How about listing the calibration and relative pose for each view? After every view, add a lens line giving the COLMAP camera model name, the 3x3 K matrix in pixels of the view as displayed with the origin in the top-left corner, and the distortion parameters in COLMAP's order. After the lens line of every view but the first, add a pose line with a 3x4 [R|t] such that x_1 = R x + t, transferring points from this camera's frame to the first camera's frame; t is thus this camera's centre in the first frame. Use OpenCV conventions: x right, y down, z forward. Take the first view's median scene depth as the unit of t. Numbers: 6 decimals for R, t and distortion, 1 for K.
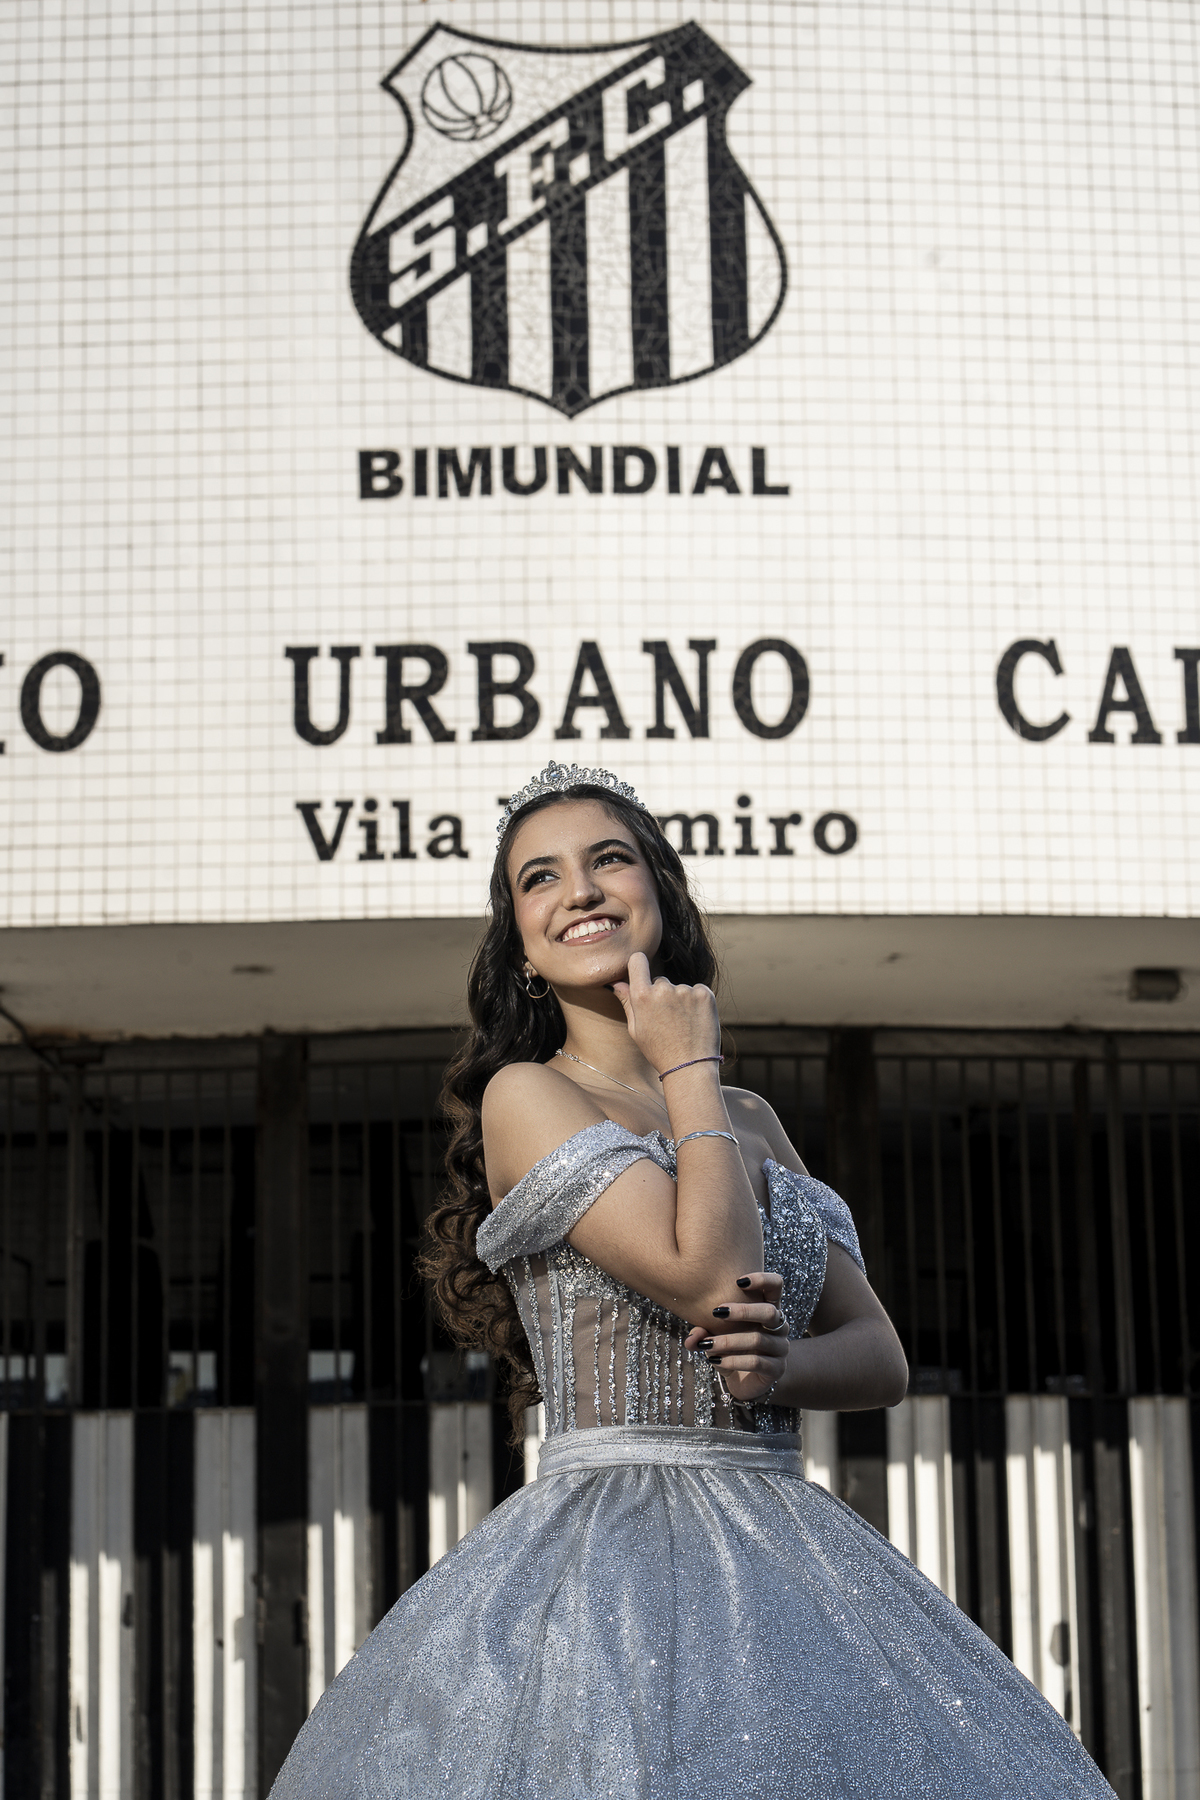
lens RADIAL K [[4311.7, 0, 601.3], [0, 4311.7, 898.5], [0, 0, 1]] dist [0.013501, 0.000000]
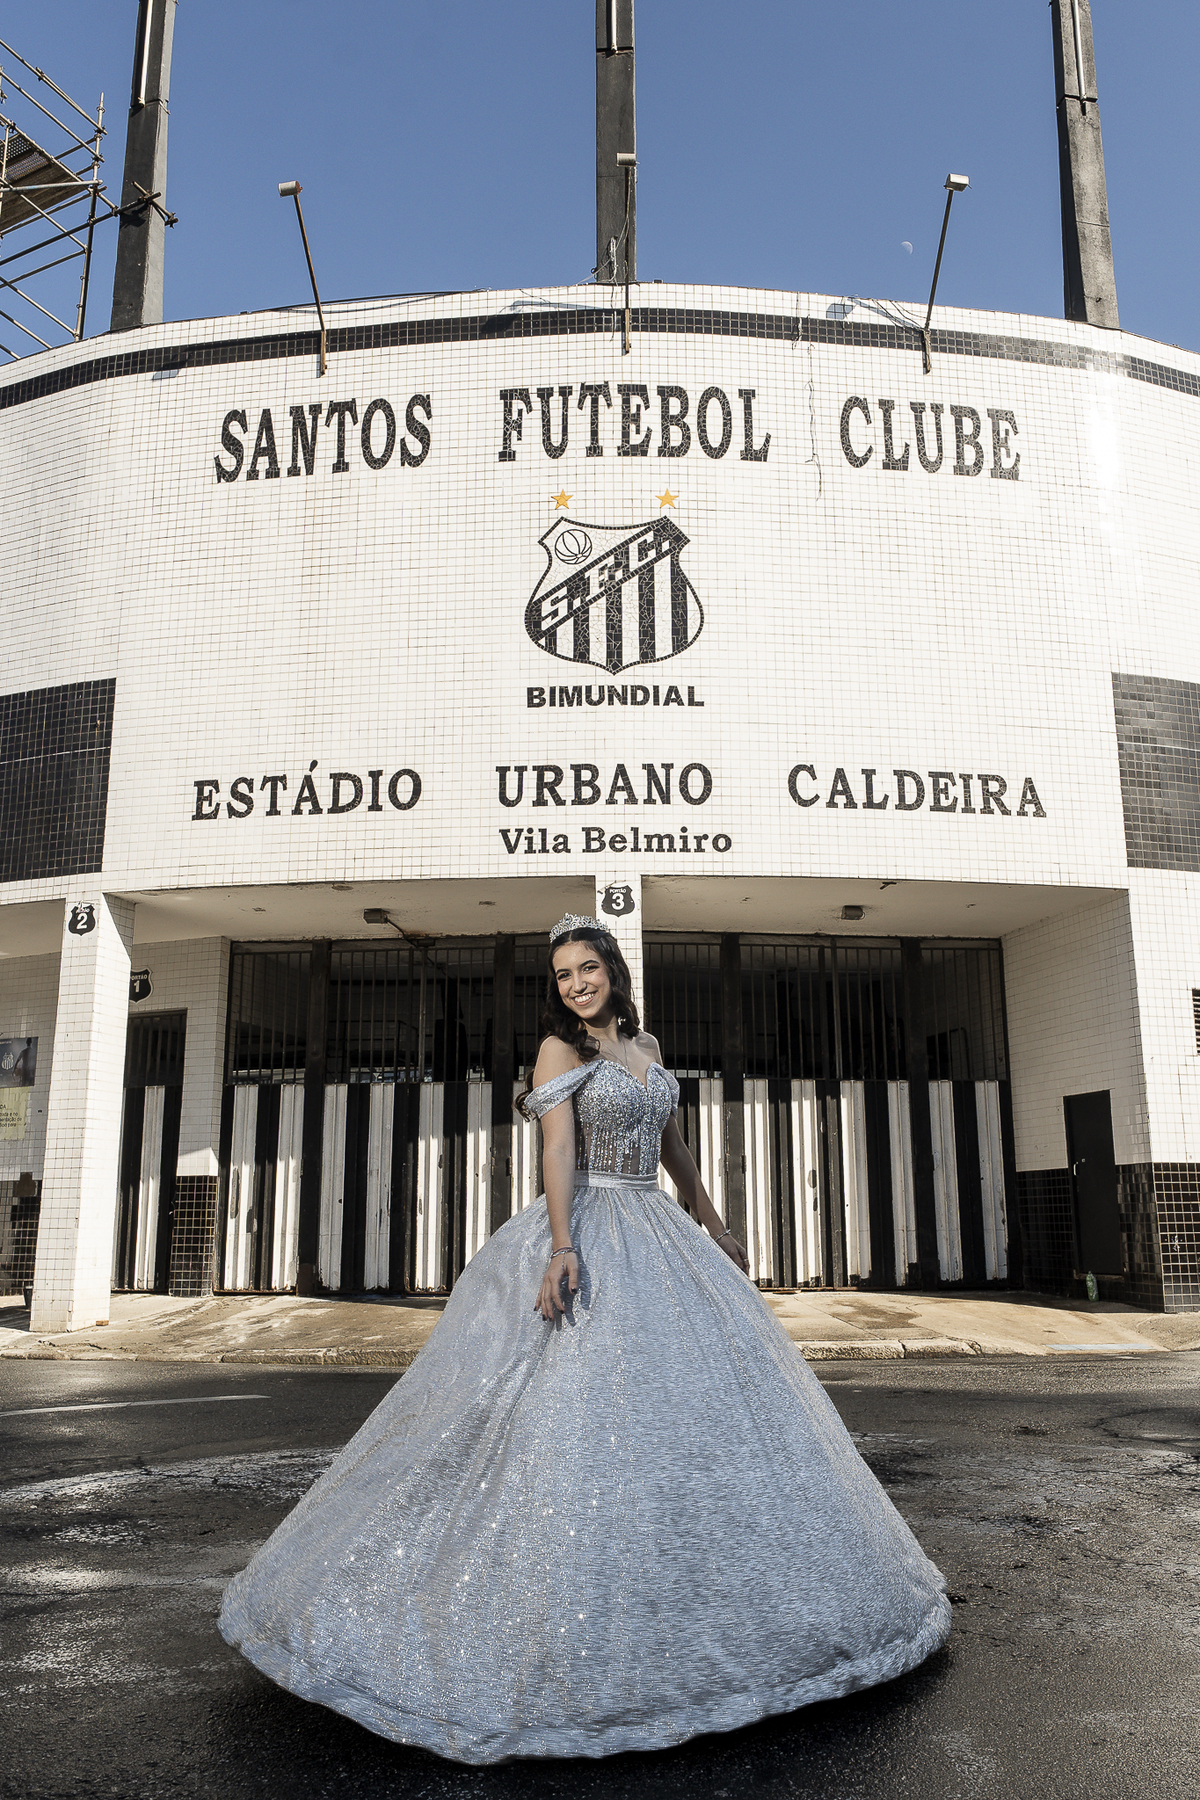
lens RADIAL K [[1559.3, 0, 594.9], [0, 1559.3, 905.0], [0, 0, 1]] dist [-0.007565, 0.001857]
pose [[0.999480, 0.004261, -0.031976, 0.010420], [-0.004299, 0.999990, -0.001121, 0.019506], [0.031971, 0.001258, 0.999488, 0.113451]]
